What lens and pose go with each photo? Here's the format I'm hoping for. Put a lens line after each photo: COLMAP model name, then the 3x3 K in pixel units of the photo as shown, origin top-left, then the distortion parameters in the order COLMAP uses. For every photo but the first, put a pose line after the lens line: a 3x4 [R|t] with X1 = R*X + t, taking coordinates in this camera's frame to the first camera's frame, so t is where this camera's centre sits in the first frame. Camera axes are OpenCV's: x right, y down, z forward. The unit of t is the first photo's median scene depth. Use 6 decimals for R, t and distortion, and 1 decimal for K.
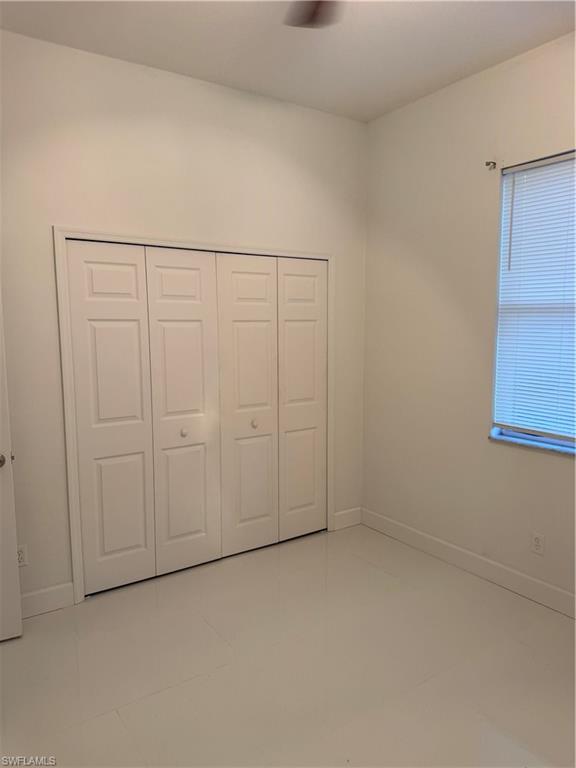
lens RADIAL K [[532.4, 0, 288.0], [0, 532.4, 384.0], [0, 0, 1]] dist [0.095484, -0.197143]
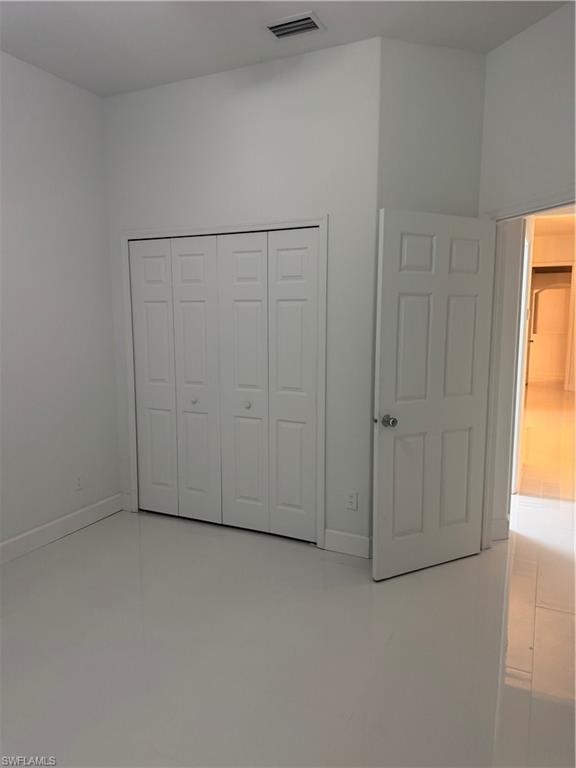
lens RADIAL K [[535.7, 0, 284.0], [0, 535.7, 380.7], [0, 0, 1]] dist [0.102983, -0.168536]
pose [[0.503991, 0.117423, -0.855690, 0.814928], [-0.088167, 0.992535, 0.084272, -0.059961], [0.859197, 0.032971, 0.510581, 0.544242]]
